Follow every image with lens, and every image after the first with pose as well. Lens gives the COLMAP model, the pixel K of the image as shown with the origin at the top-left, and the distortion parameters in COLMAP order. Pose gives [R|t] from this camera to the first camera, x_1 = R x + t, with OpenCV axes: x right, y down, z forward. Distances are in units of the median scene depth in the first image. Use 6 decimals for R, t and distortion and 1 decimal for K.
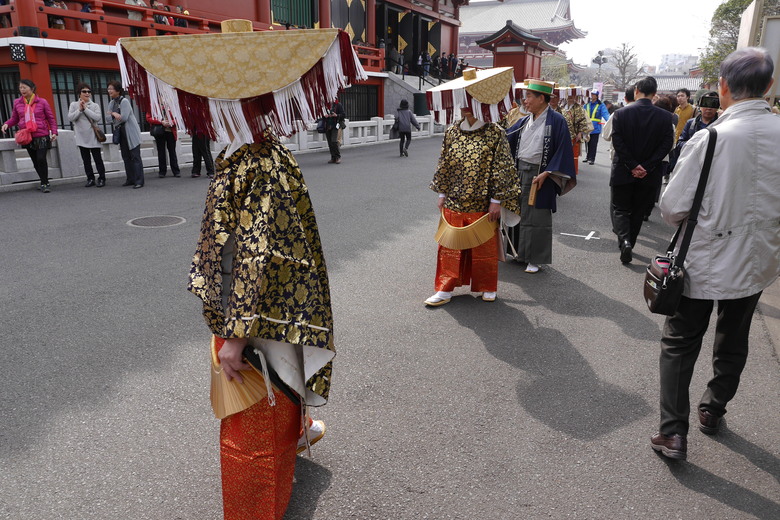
lens RADIAL K [[535.5, 0, 400.9], [0, 535.5, 251.2], [0, 0, 1]] dist [-0.018462, -0.001073]
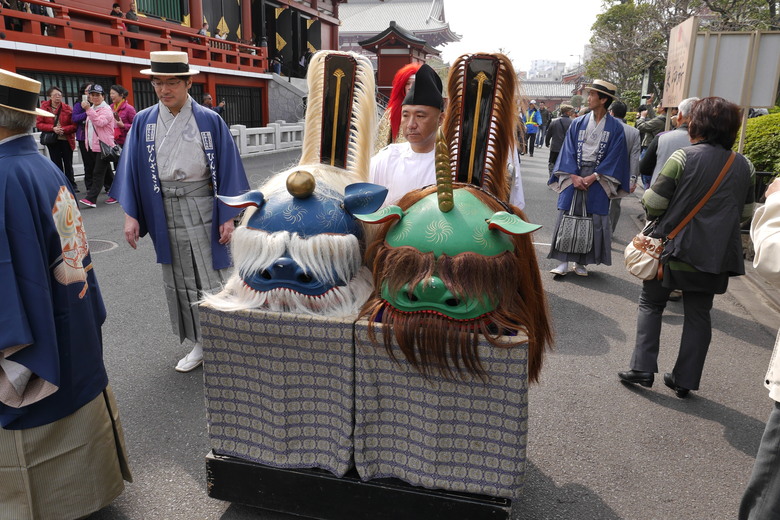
lens RADIAL K [[581.9, 0, 391.5], [0, 581.9, 252.7], [0, 0, 1]] dist [0.006372, -0.004894]
pose [[0.976355, -0.042885, 0.211879, -0.036464], [0.048141, 0.998646, -0.019709, -0.000893], [-0.210747, 0.029443, 0.977097, -0.001328]]
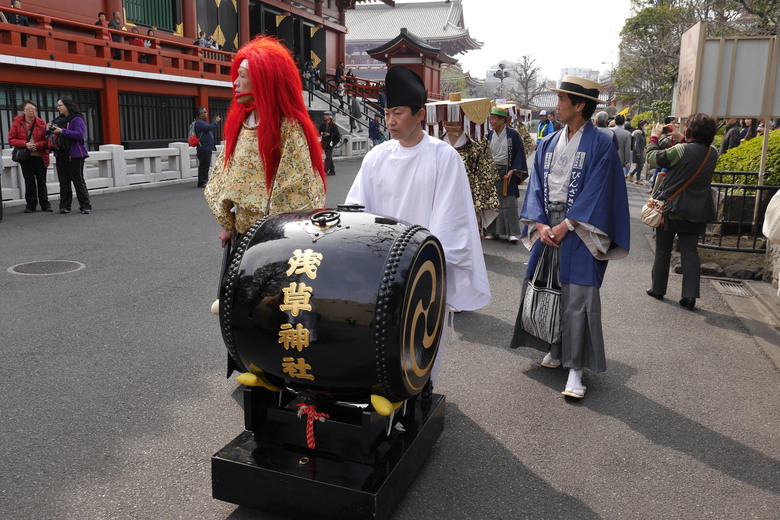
lens RADIAL K [[647.8, 0, 394.0], [0, 647.8, 253.3], [0, 0, 1]] dist [0.011022, -0.008523]
pose [[0.981076, -0.034963, 0.190439, -0.027591], [0.048044, 0.996760, -0.064513, 0.002351], [-0.187566, 0.072442, 0.979577, -0.011058]]
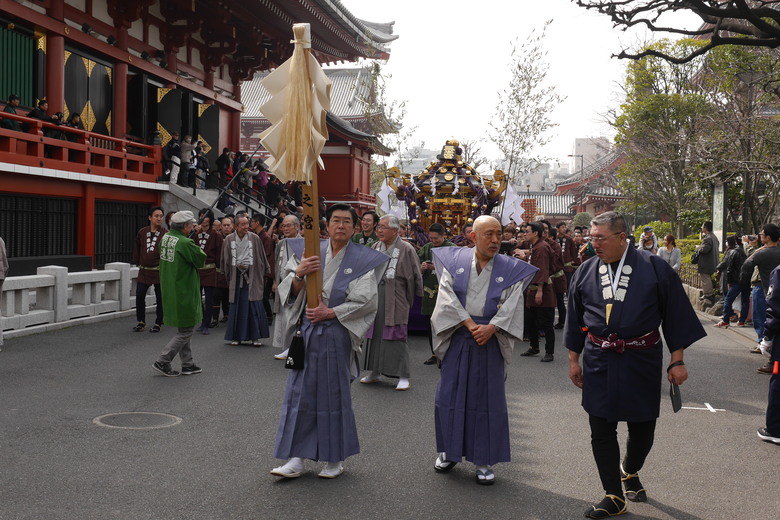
lens RADIAL K [[963.9, 0, 375.5], [0, 963.9, 251.9], [0, 0, 1]] dist [0.004053, 0.000000]
pose [[0.945102, 0.001864, 0.326770, -0.119247], [0.077584, 0.970110, -0.229928, 0.008129], [-0.317432, 0.242657, 0.916708, -0.043517]]
